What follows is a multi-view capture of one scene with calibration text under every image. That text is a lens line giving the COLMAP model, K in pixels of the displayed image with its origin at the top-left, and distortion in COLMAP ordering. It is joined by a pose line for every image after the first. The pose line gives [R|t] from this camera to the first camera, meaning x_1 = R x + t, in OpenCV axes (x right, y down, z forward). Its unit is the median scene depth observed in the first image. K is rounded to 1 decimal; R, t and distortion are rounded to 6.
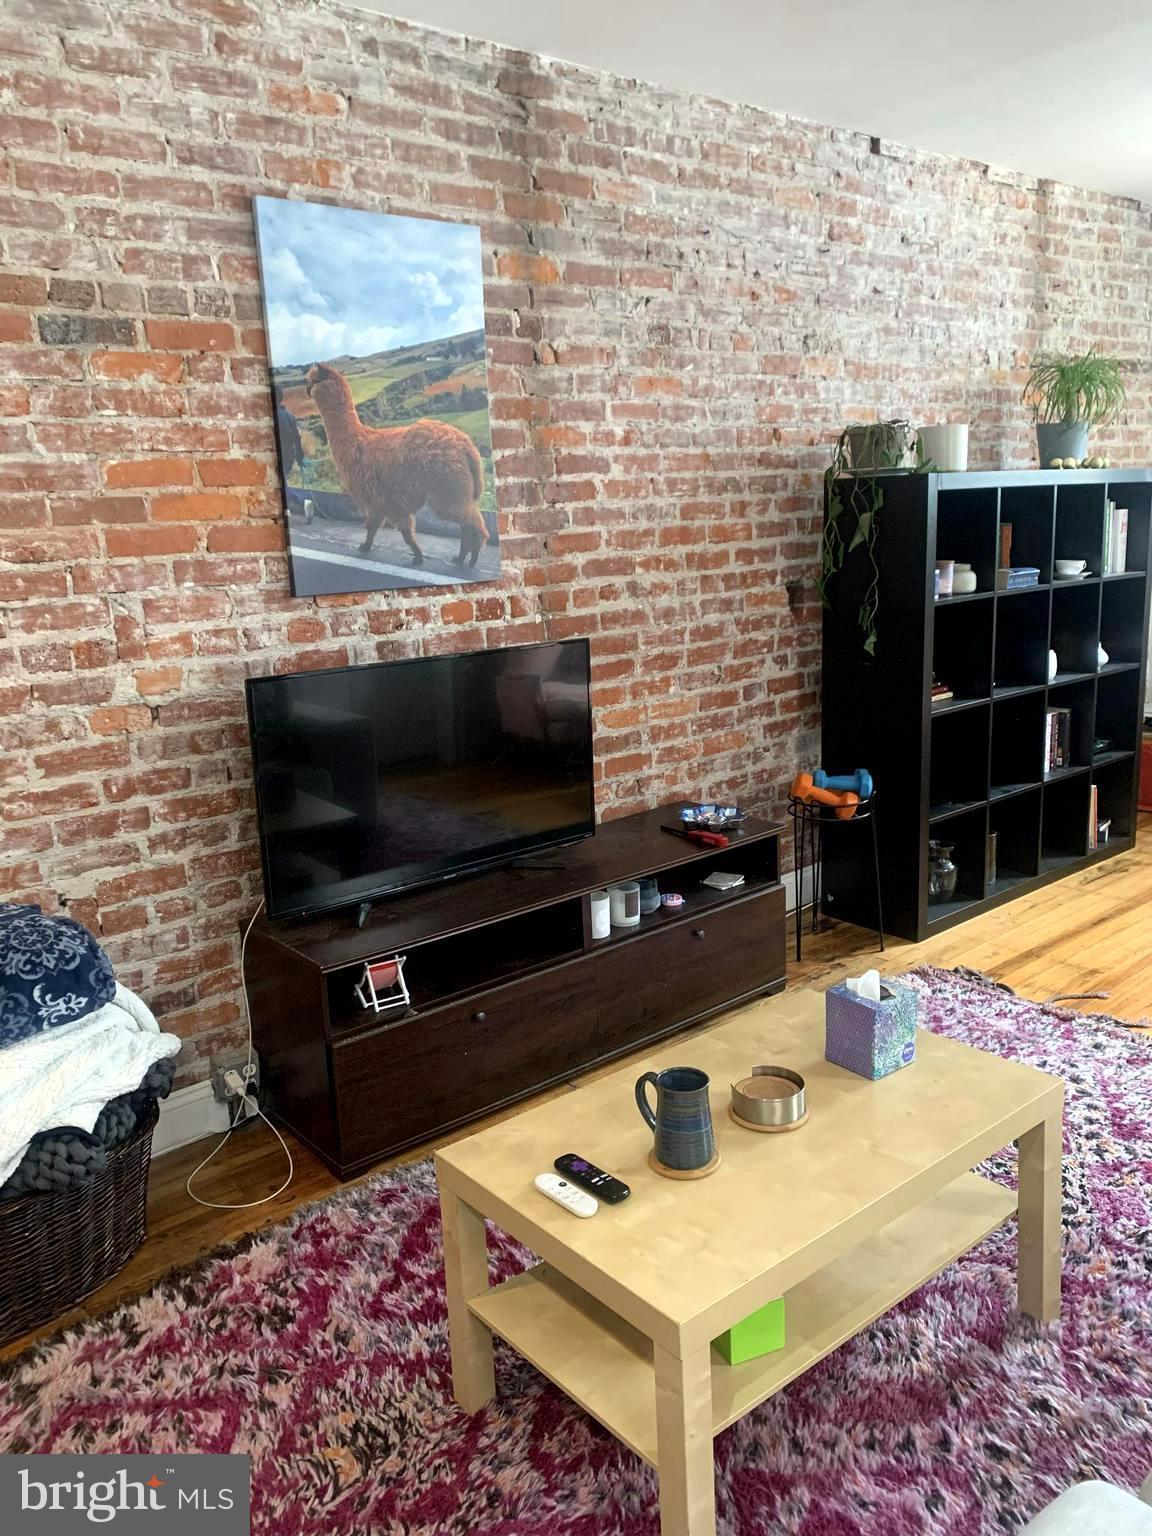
lens RADIAL K [[1180.1, 0, 576.0], [0, 1180.1, 768.0], [0, 0, 1]] dist [0.028931, -0.008415]
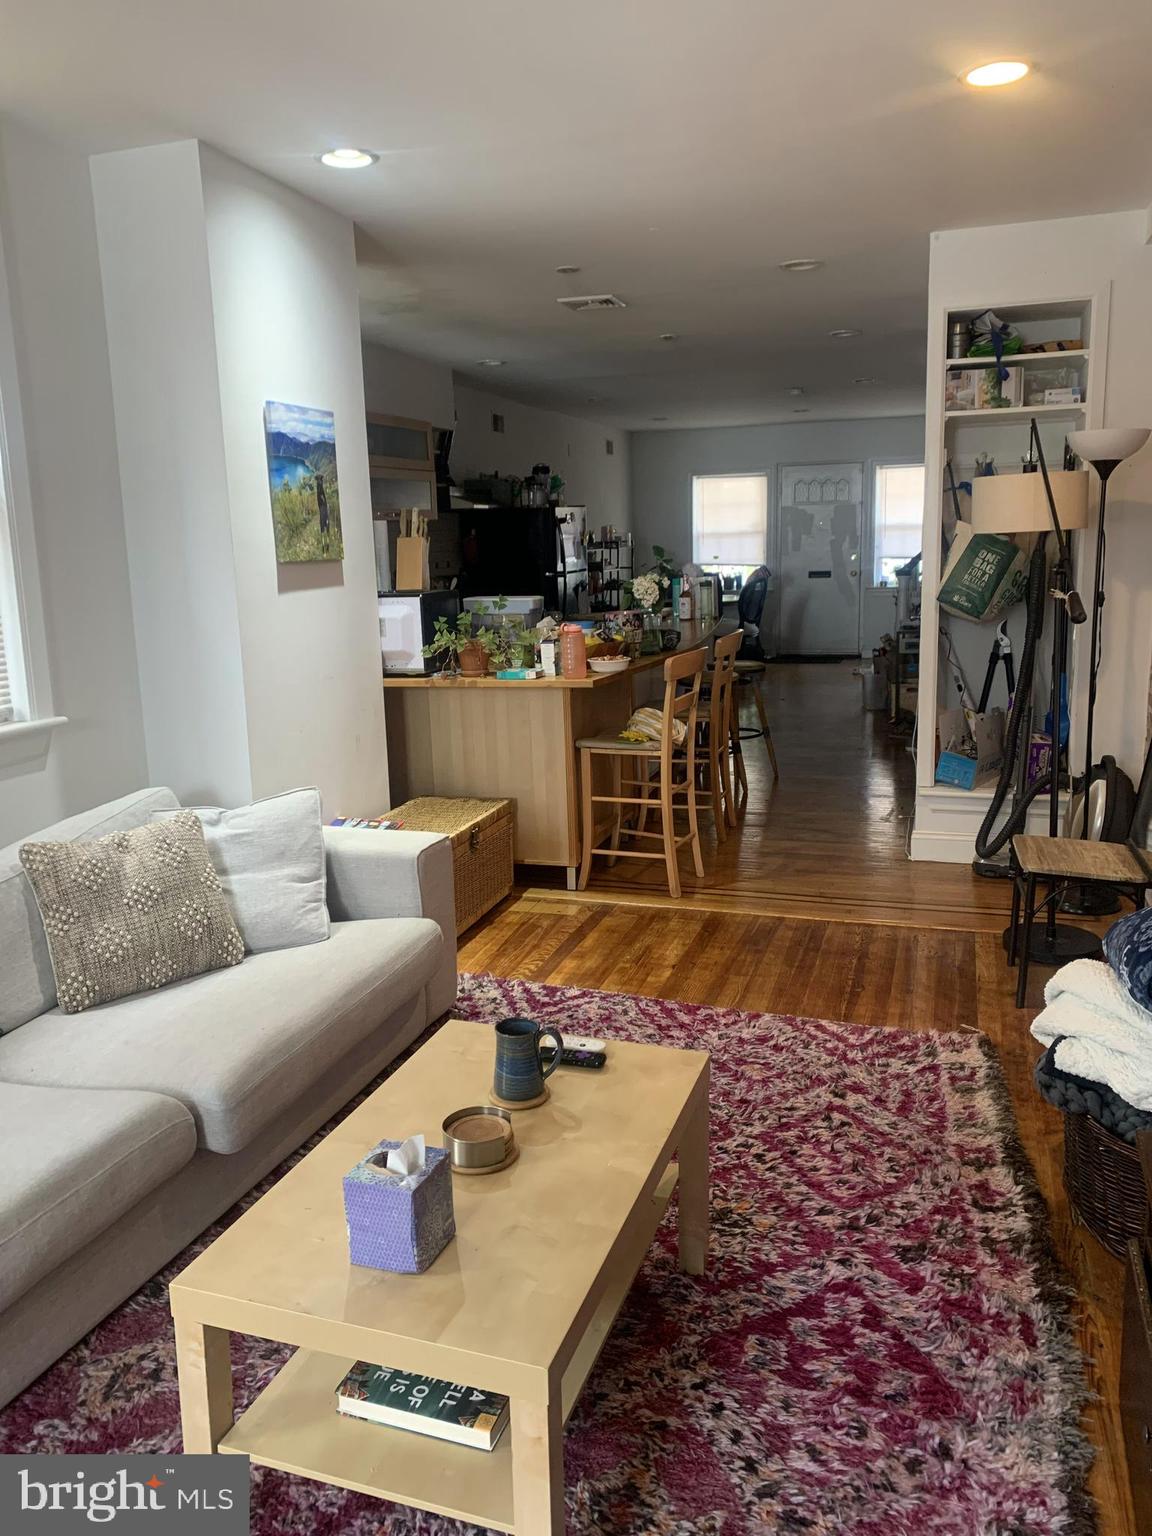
lens RADIAL K [[1180.1, 0, 576.0], [0, 1180.1, 768.0], [0, 0, 1]] dist [0.028931, -0.008415]
pose [[-0.847504, 0.166076, -0.504139, 0.309890], [-0.053431, 0.918274, 0.392325, -0.228491], [0.528093, 0.359433, -0.769367, 0.966336]]
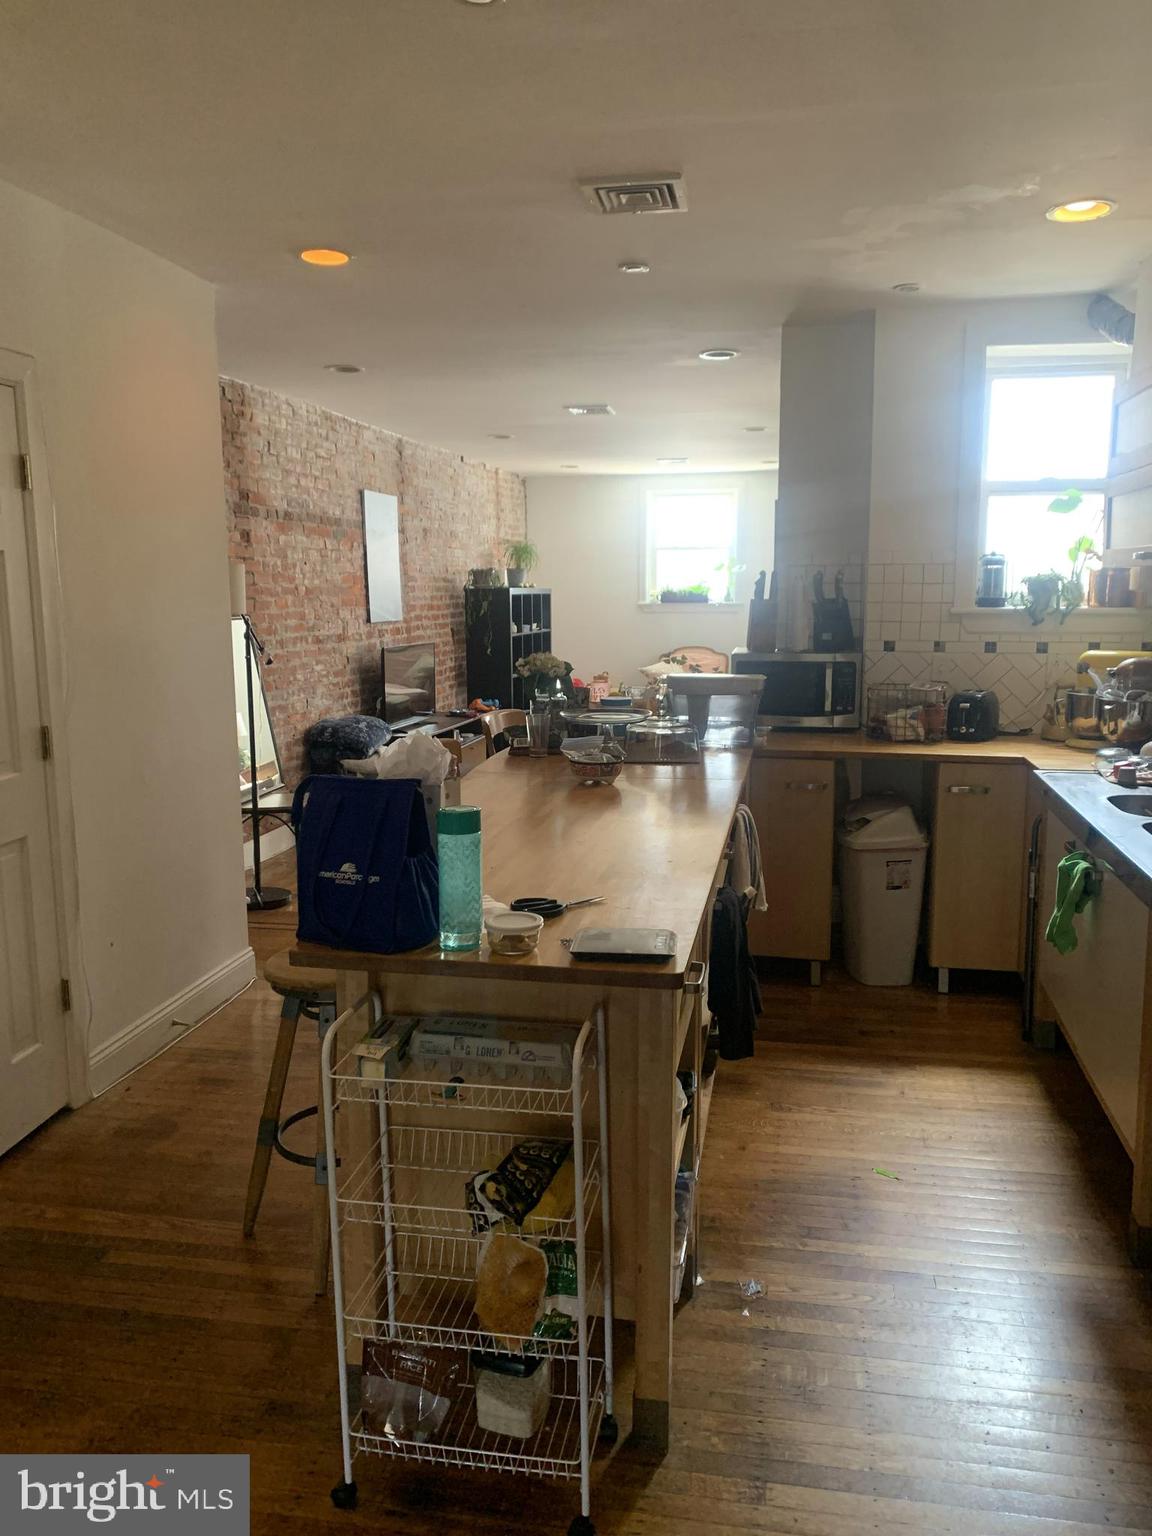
lens RADIAL K [[1145.5, 0, 576.0], [0, 1145.5, 768.0], [0, 0, 1]] dist [0.269846, -0.002235]
pose [[0.785355, -0.059342, 0.616194, -1.322378], [0.107692, 0.993314, -0.041596, 0.311623], [-0.609606, 0.099027, 0.786495, -1.227199]]
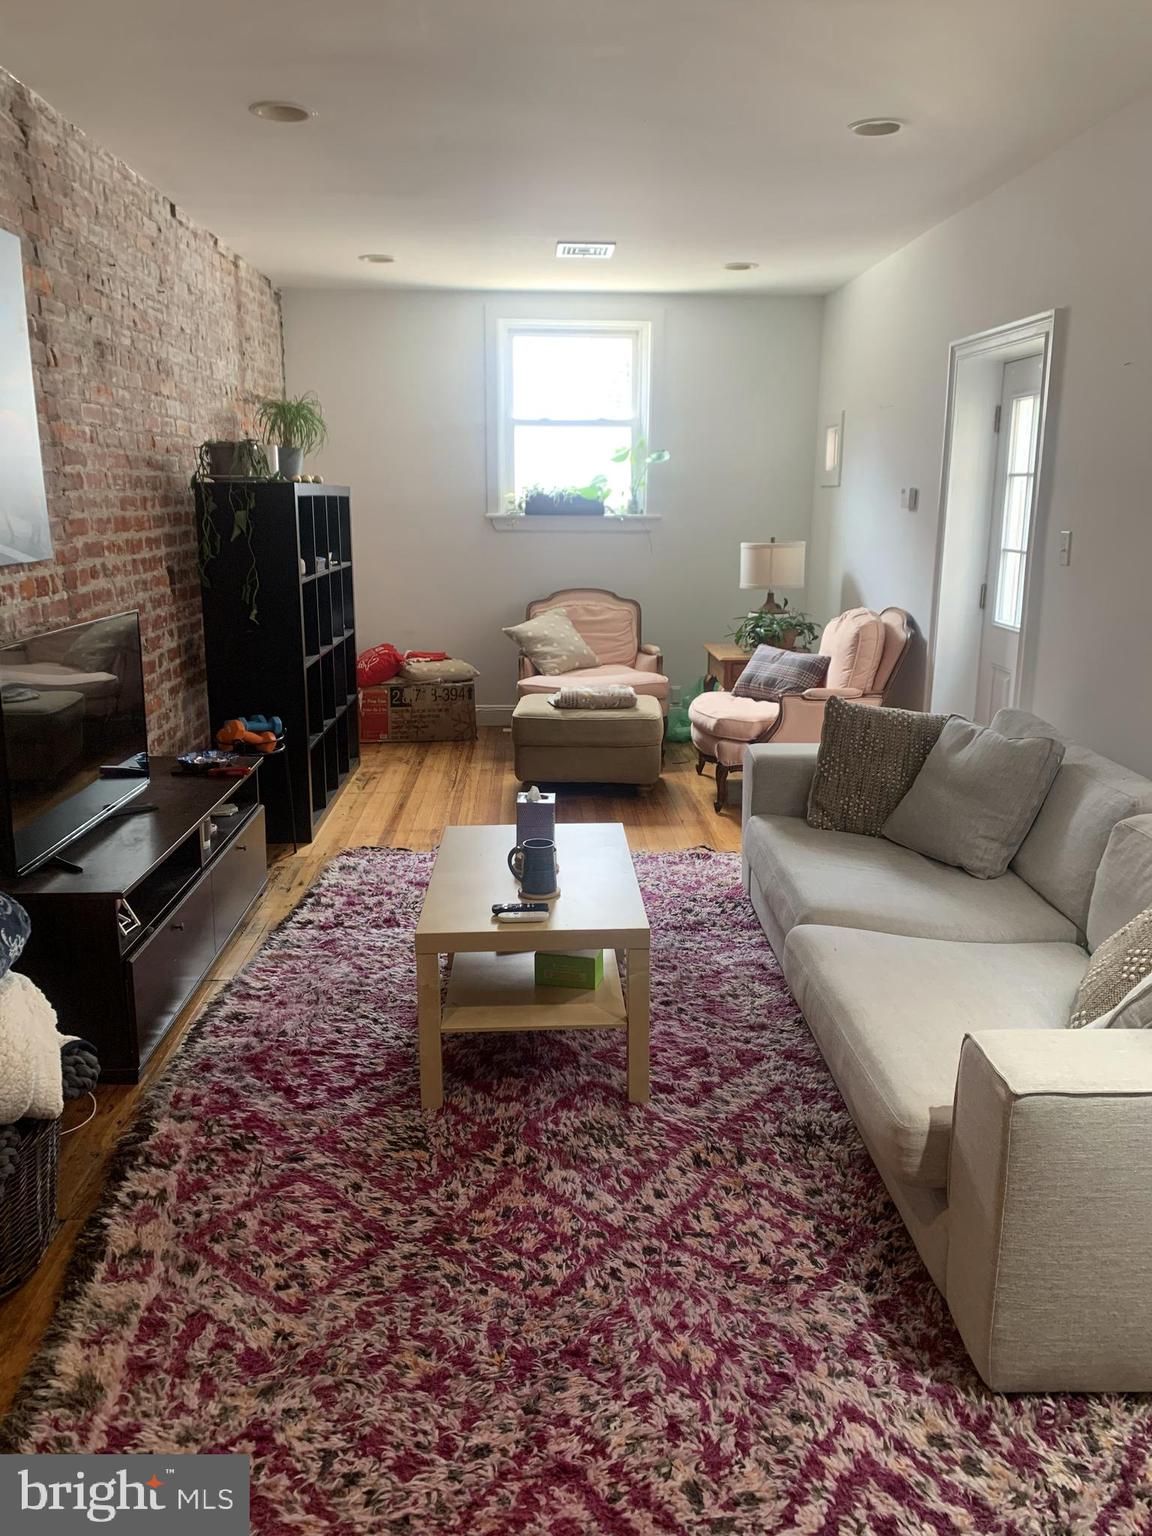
lens RADIAL K [[1180.1, 0, 576.0], [0, 1180.1, 768.0], [0, 0, 1]] dist [0.028931, -0.008415]
pose [[0.607252, -0.137373, 0.782543, -0.614012], [0.143643, 0.987691, 0.061919, 0.031449], [-0.781417, 0.074806, 0.619510, -0.045411]]
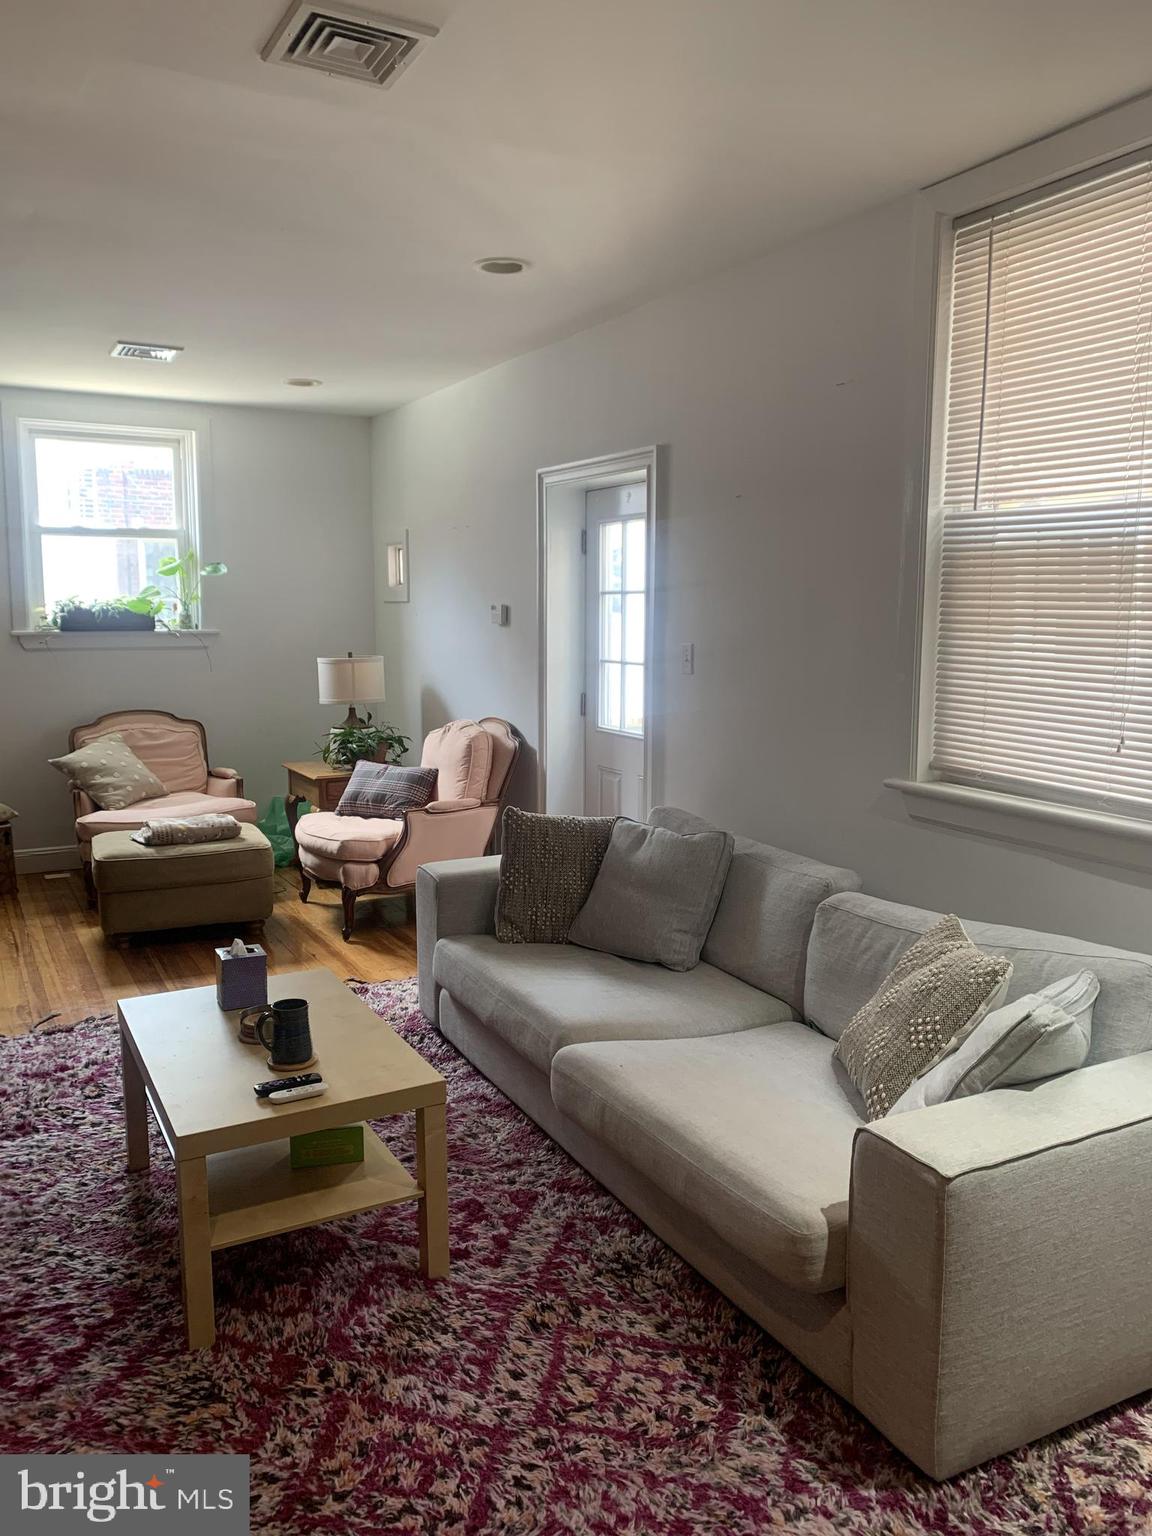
lens RADIAL K [[1183.2, 0, 576.0], [0, 1183.2, 768.0], [0, 0, 1]] dist [0.055402, -0.051161]
pose [[0.202544, -0.091870, 0.974954, -0.658144], [0.205298, 0.977449, 0.049455, -0.012500], [-0.957512, 0.190140, 0.216837, 0.147886]]
